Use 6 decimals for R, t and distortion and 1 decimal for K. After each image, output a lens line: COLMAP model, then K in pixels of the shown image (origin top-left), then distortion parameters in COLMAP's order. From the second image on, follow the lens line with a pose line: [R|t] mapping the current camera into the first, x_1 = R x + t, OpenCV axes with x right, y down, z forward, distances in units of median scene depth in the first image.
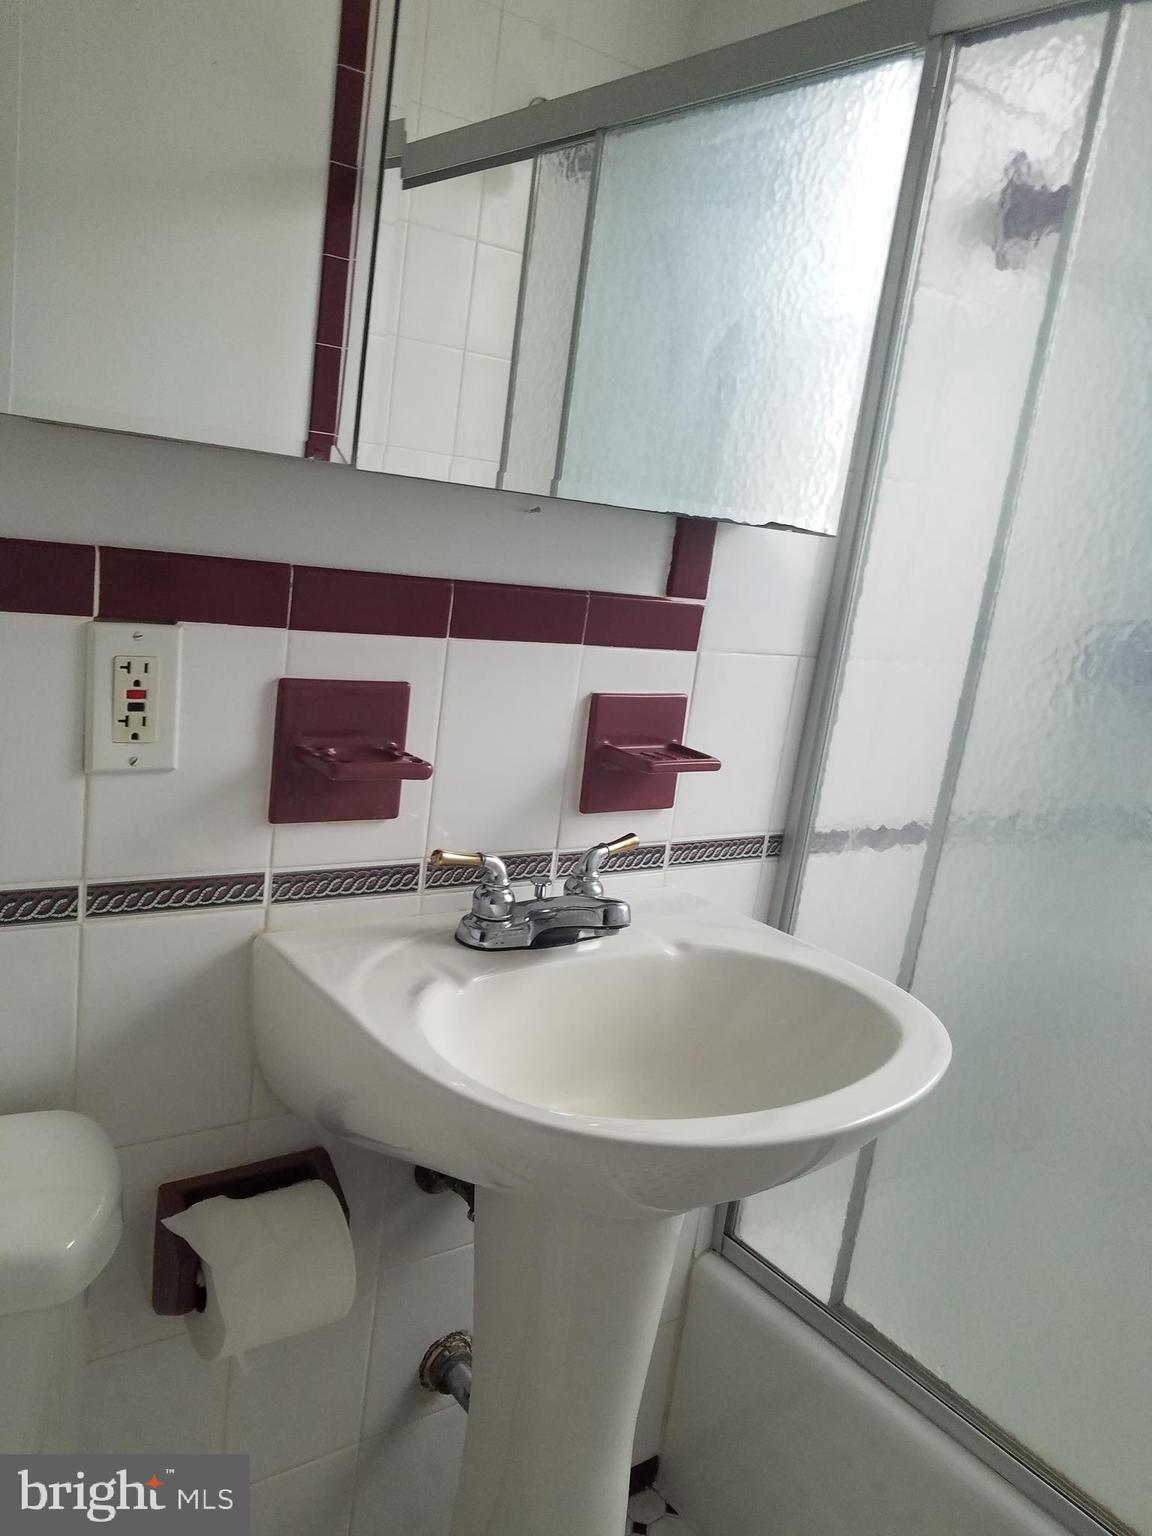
lens RADIAL K [[1195.3, 0, 570.5], [0, 1195.3, 771.3], [0, 0, 1]] dist [-0.007083, -0.002341]
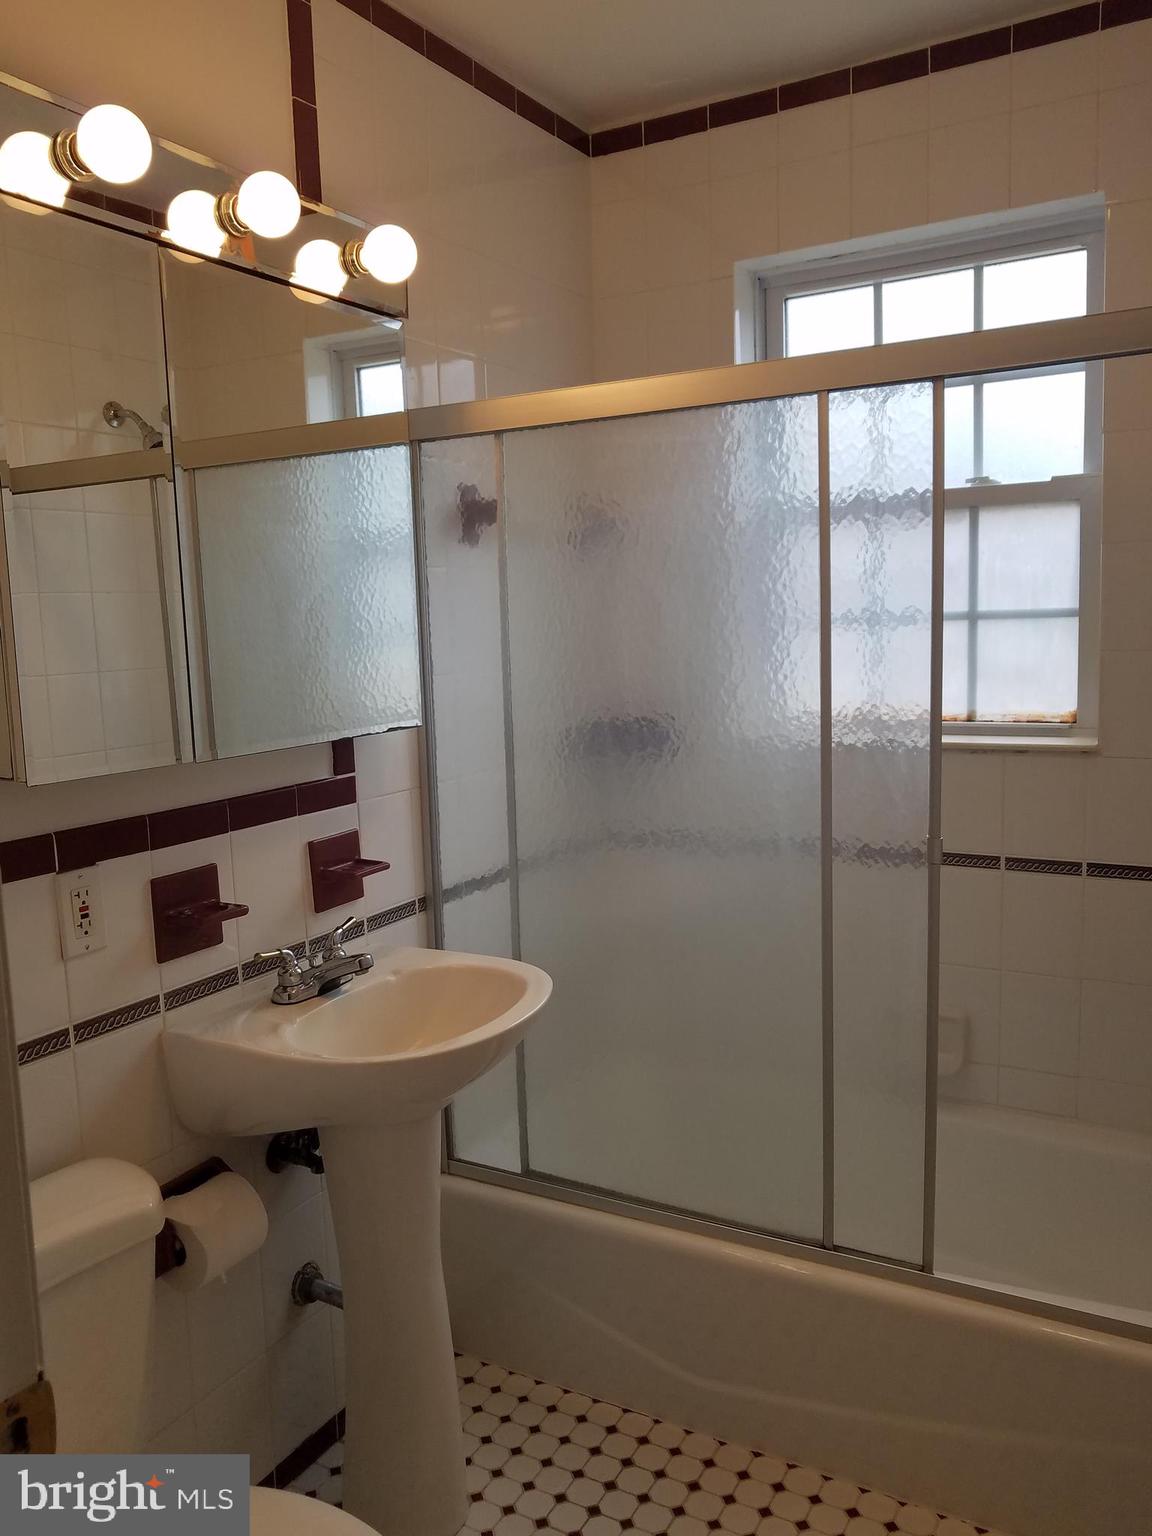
lens RADIAL K [[1195.3, 0, 570.5], [0, 1195.3, 771.3], [0, 0, 1]] dist [-0.007083, -0.002341]
pose [[0.897948, -0.222078, 0.379963, -0.282034], [0.247215, 0.968793, -0.017998, -0.042749], [-0.364109, 0.110094, 0.924827, -0.746100]]
